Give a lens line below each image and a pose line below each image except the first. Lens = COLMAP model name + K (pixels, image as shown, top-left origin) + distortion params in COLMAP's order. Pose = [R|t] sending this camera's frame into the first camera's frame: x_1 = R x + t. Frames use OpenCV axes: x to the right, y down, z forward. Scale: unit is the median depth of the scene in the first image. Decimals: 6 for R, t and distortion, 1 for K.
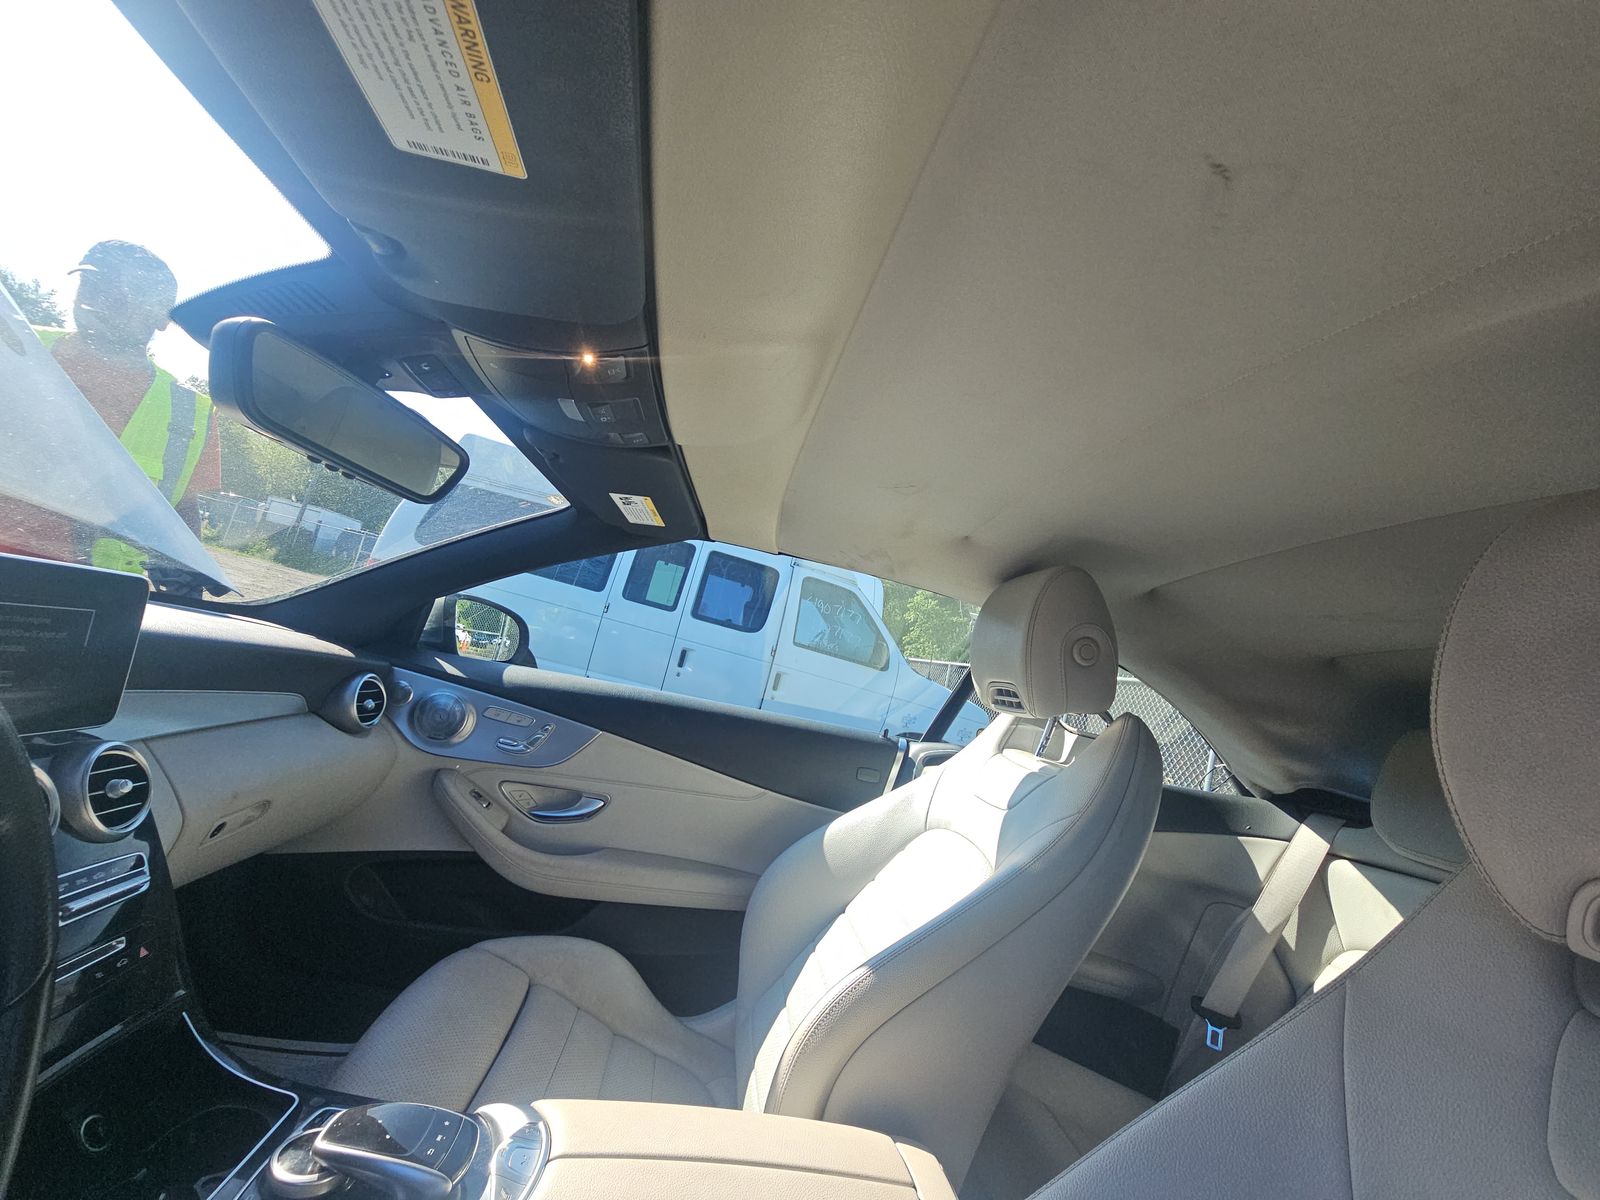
lens RADIAL K [[647.4, 0, 804.6], [0, 647.4, 586.4], [0, 0, 1]] dist [0.011311, -0.009832]
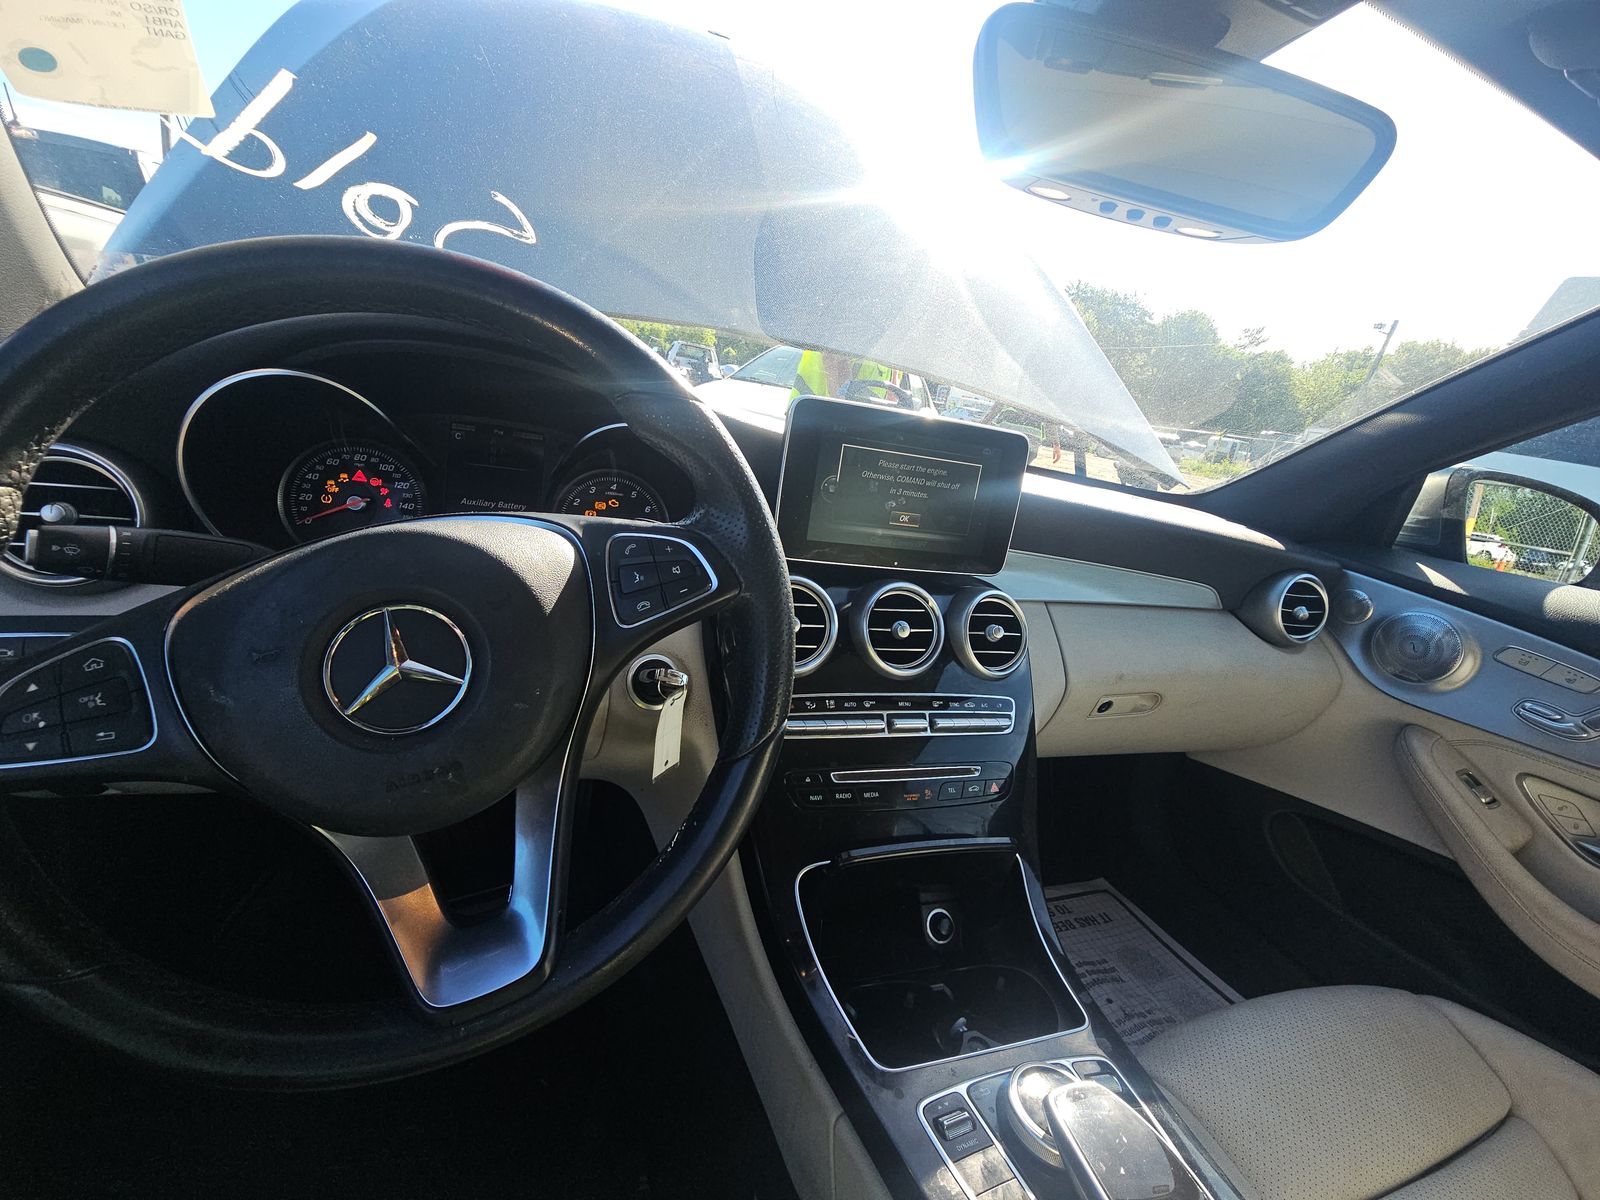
lens RADIAL K [[647.4, 0, 803.8], [0, 647.4, 601.8], [0, 0, 1]] dist [0.011311, -0.009832]
pose [[0.212089, 0.095212, -0.972601, -0.046946], [0.015601, 0.994786, 0.100786, 0.082205], [0.977126, -0.036549, 0.209498, 0.262001]]
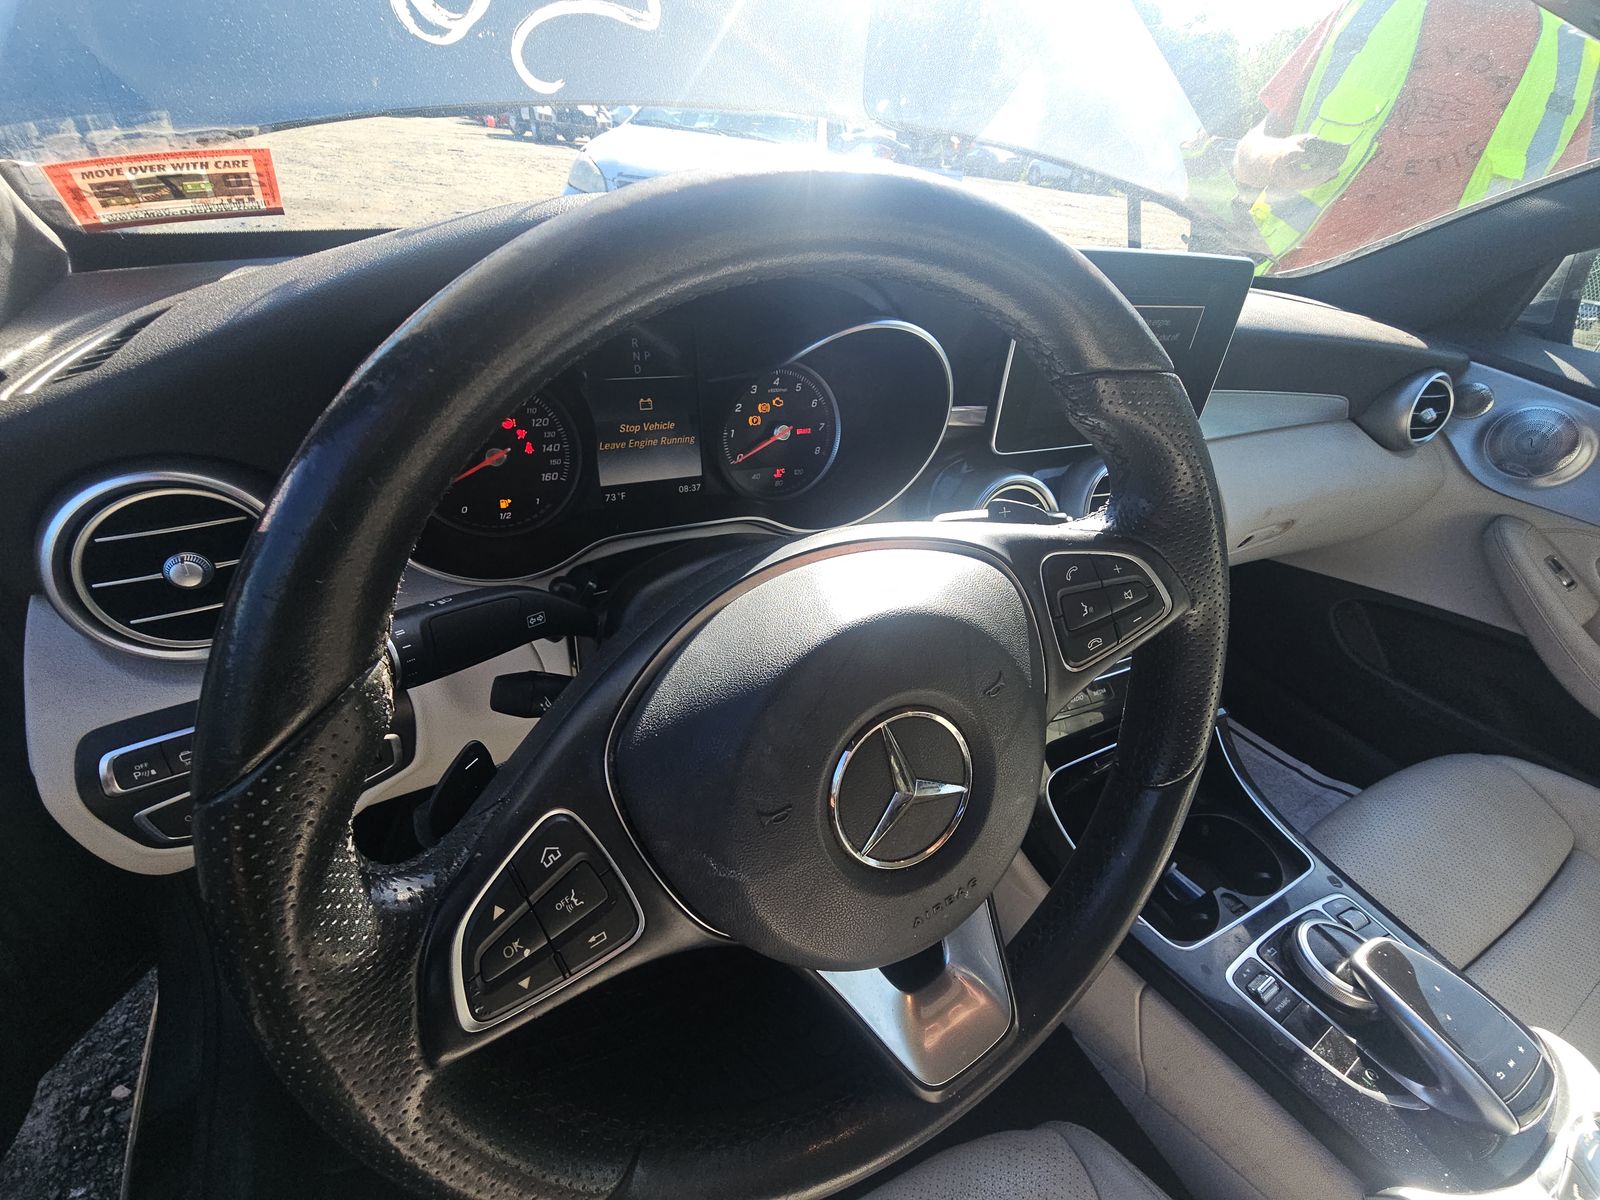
lens RADIAL K [[647.4, 0, 784.8], [0, 647.4, 591.0], [0, 0, 1]] dist [0.011311, -0.009832]
pose [[0.330574, 0.360725, -0.872123, -0.194036], [0.105896, 0.904062, 0.414075, -0.021454], [0.937820, -0.229237, 0.260660, 0.068964]]
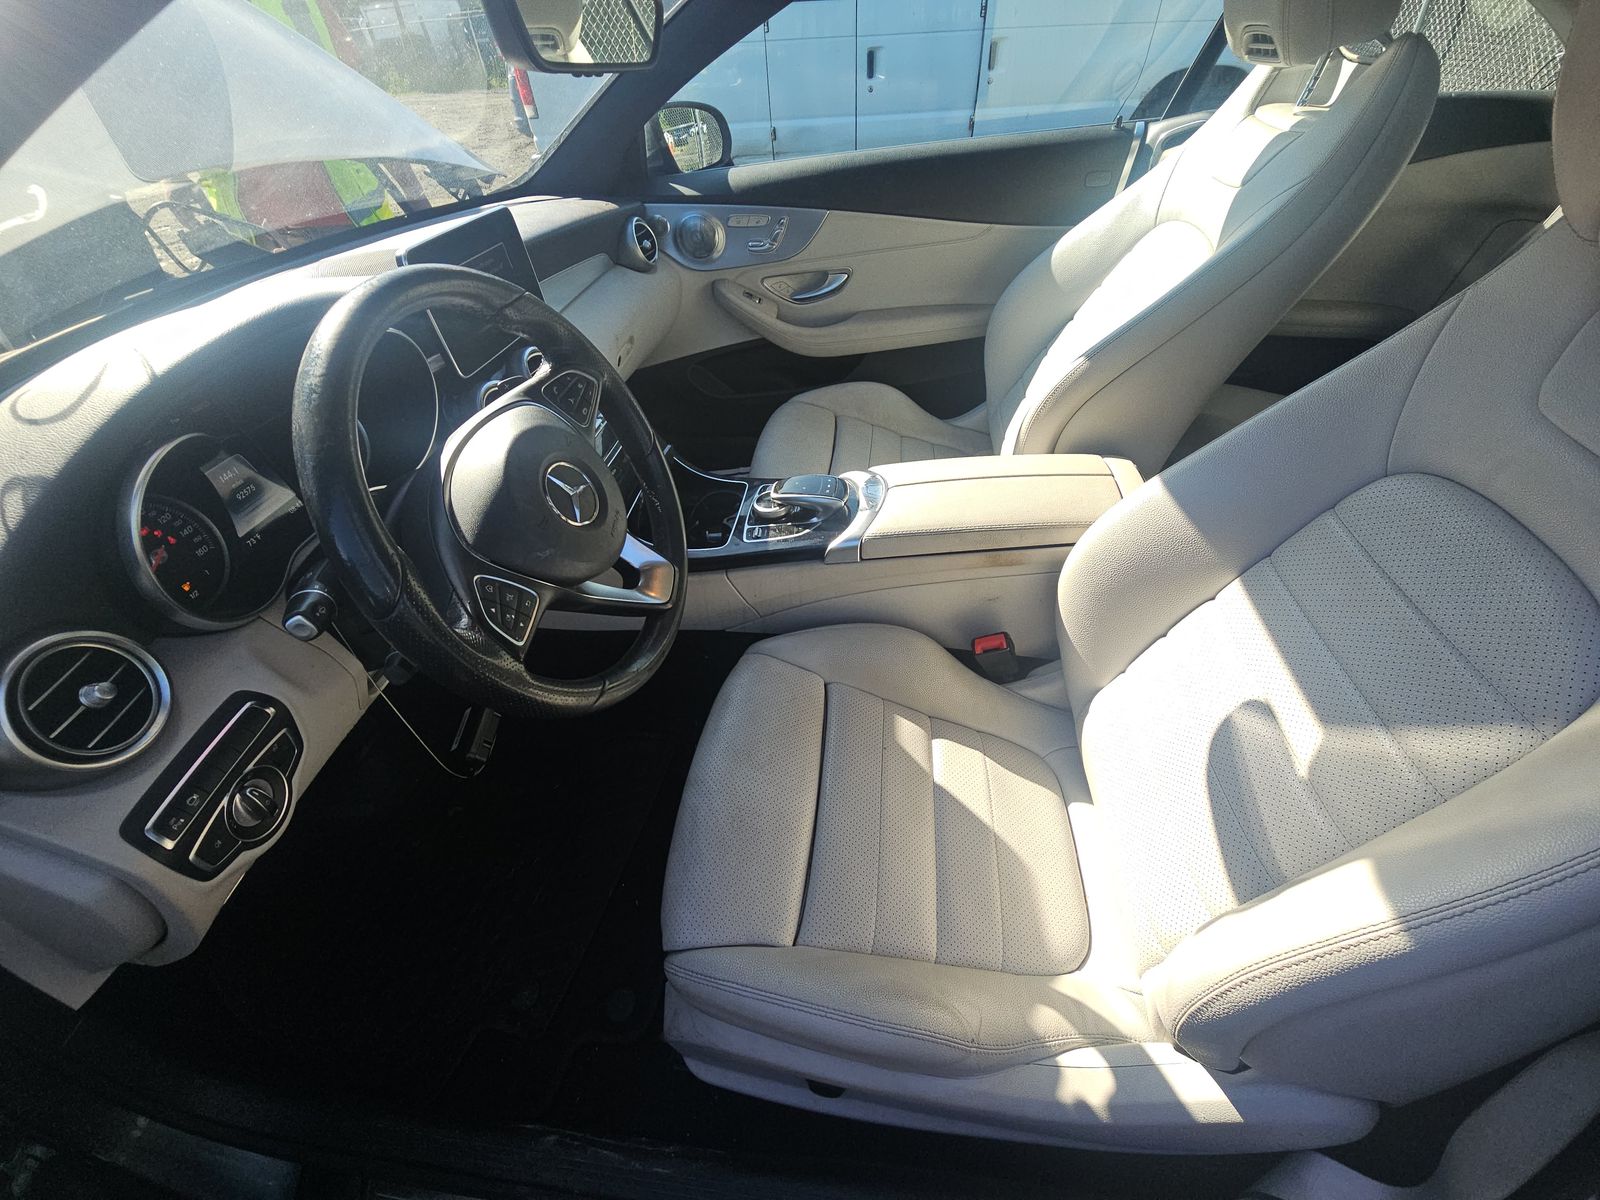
lens RADIAL K [[647.4, 0, 790.5], [0, 647.4, 597.2], [0, 0, 1]] dist [0.011311, -0.009832]
pose [[0.917235, -0.056977, -0.394250, 0.025276], [0.329058, 0.666160, 0.669292, -0.106291], [0.224499, -0.743630, 0.629774, -0.209107]]
